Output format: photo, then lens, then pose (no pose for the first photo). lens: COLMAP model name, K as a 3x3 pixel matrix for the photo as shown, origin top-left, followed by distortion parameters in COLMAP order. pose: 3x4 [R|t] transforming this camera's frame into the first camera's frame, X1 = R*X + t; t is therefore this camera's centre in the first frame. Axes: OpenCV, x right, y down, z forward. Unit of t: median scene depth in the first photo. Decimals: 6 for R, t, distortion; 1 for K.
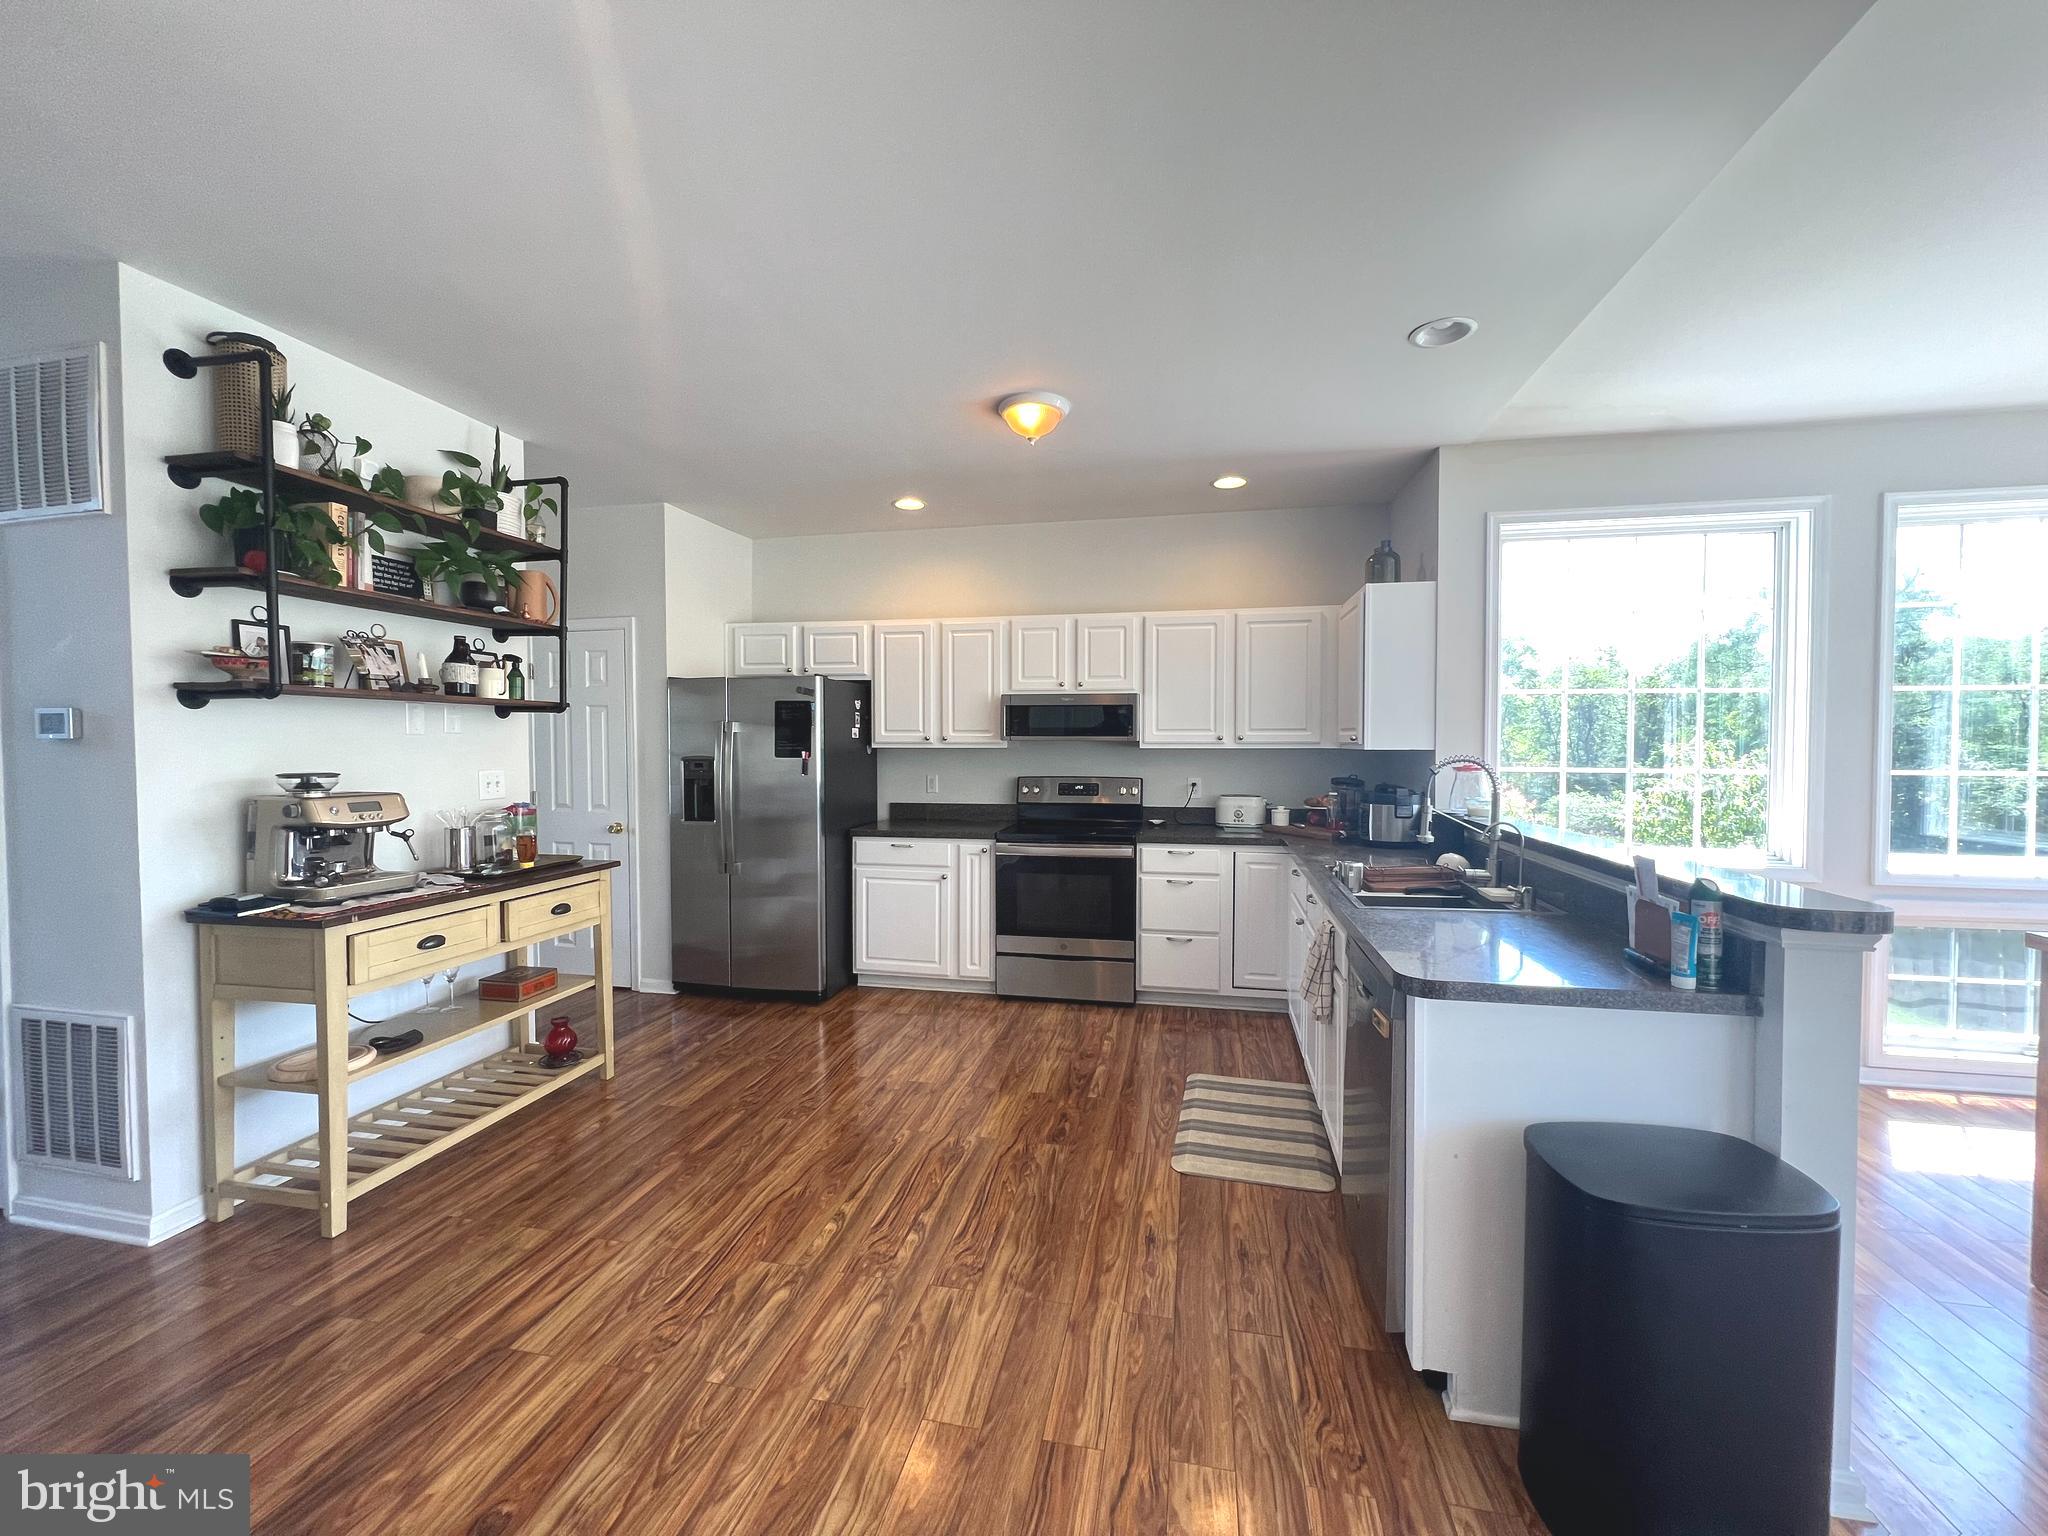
lens RADIAL K [[823.2, 0, 1024.0], [0, 823.2, 768.0], [0, 0, 1]] dist [-0.000963, -0.000175]
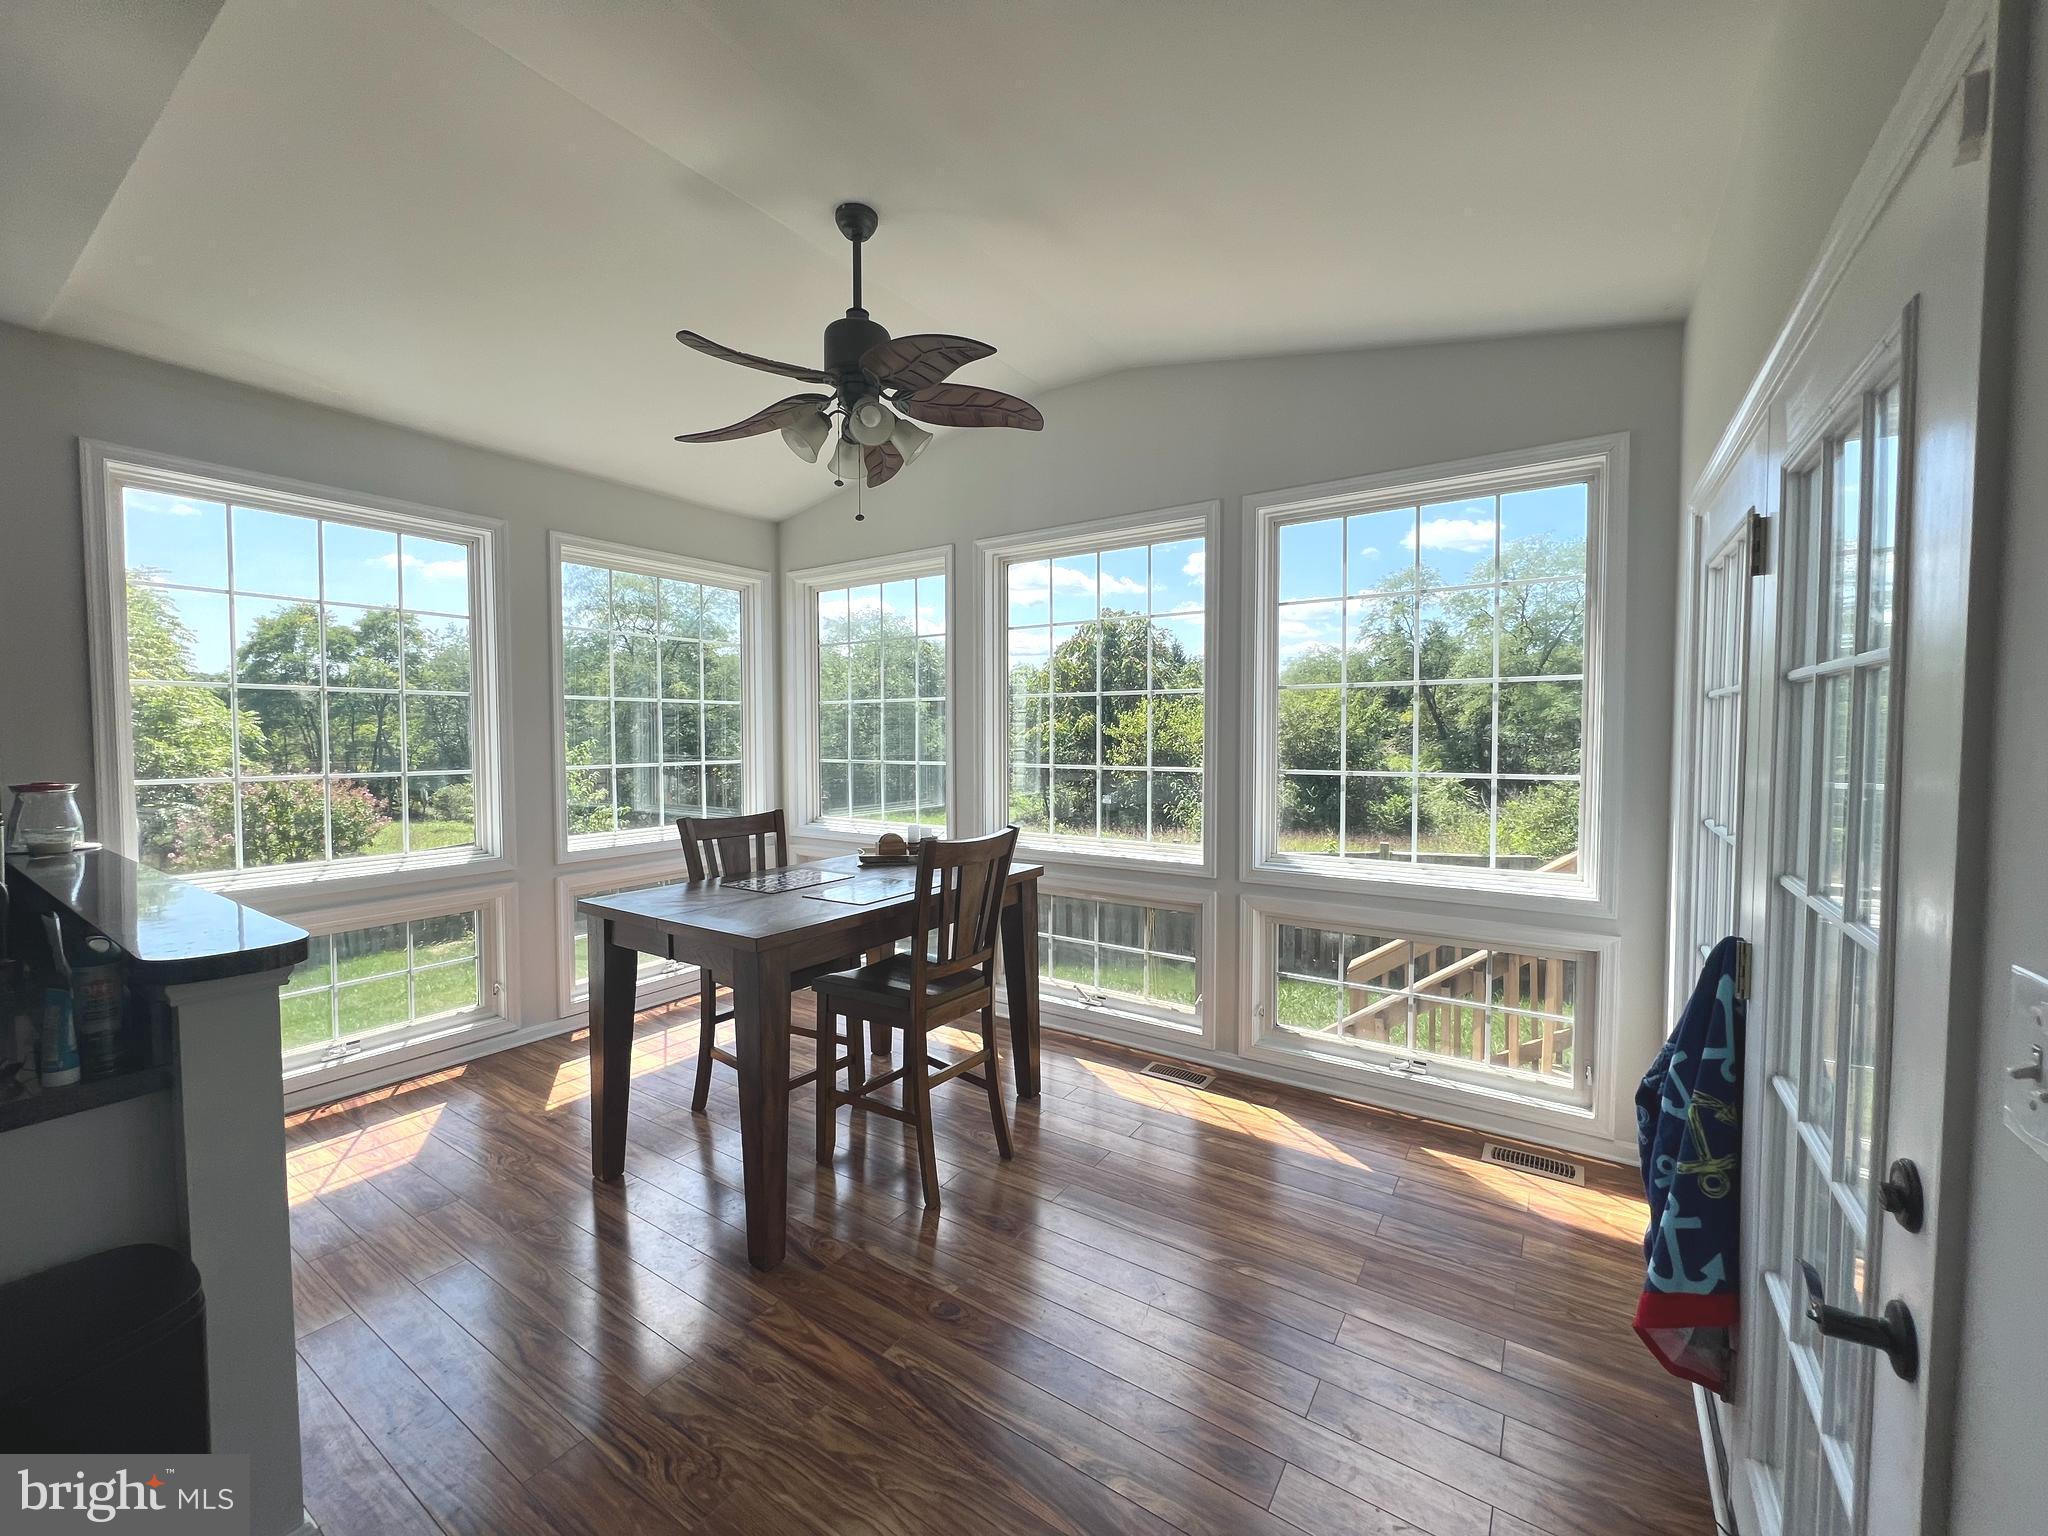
lens RADIAL K [[836.7, 0, 997.4], [0, 836.7, 767.5], [0, 0, 1]] dist [0.011008, 0.000026]
pose [[0.380907, -0.037312, 0.923860, 0.130803], [0.039010, 0.998944, 0.024260, 0.000630], [-0.923790, 0.026799, 0.381960, -0.032639]]
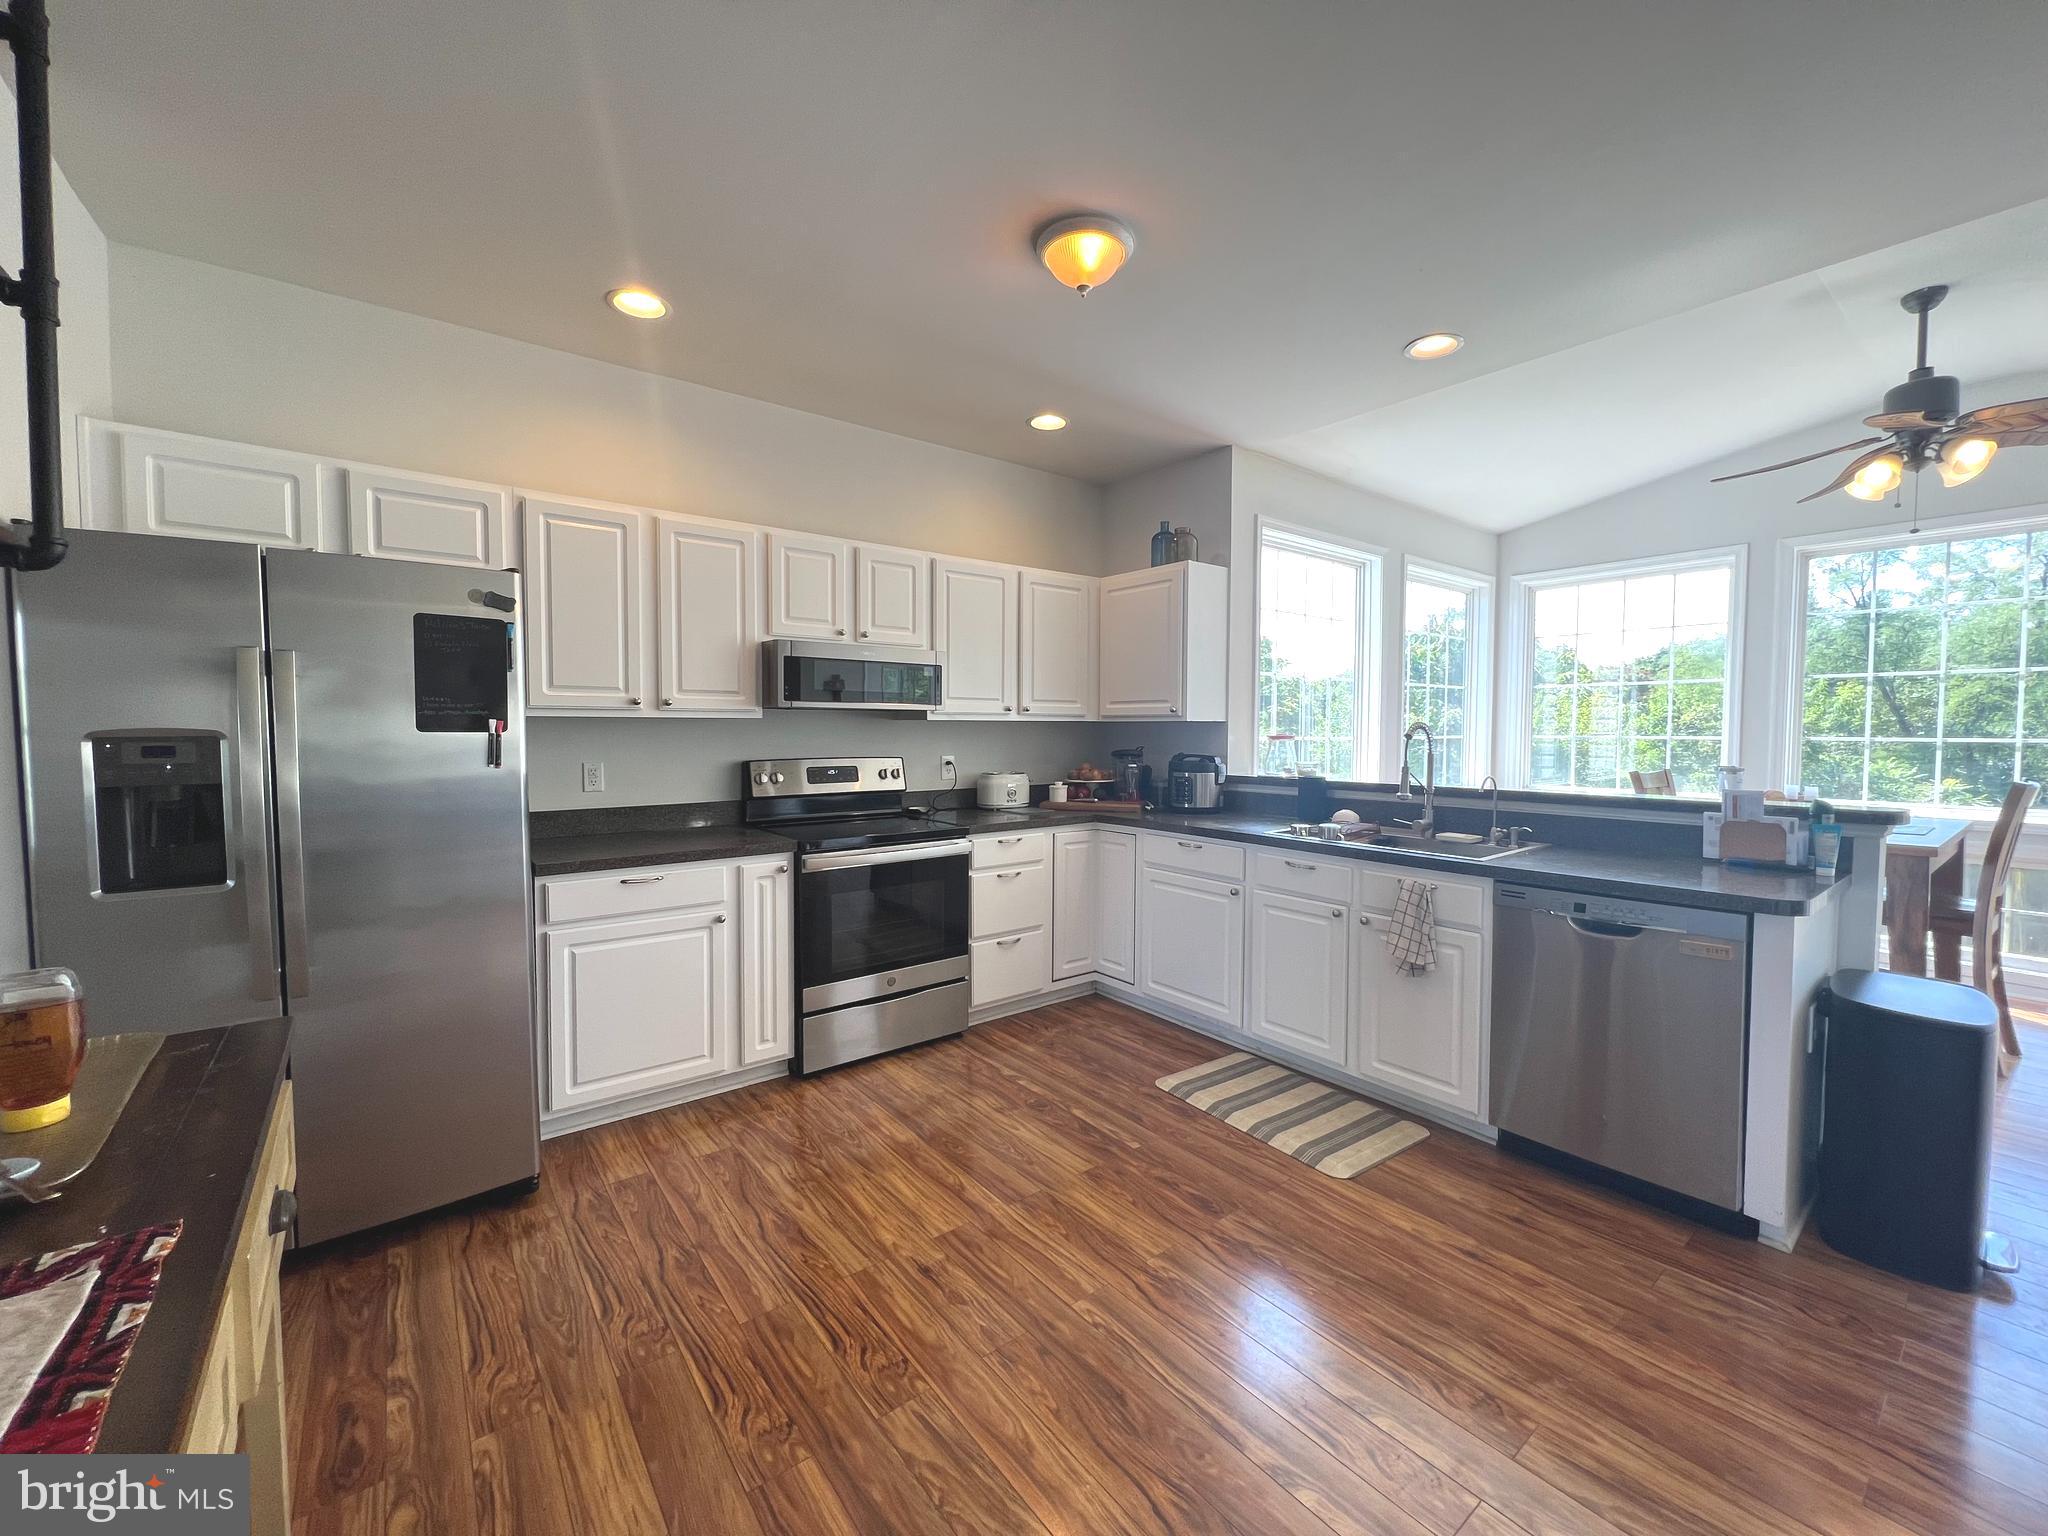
lens RADIAL K [[823.2, 0, 1024.0], [0, 823.2, 768.0], [0, 0, 1]] dist [-0.000963, -0.000175]
pose [[0.645754, -0.036045, 0.762694, -0.449341], [0.022010, 0.999349, 0.028594, 0.002443], [-0.763228, -0.001678, 0.646127, 0.429769]]
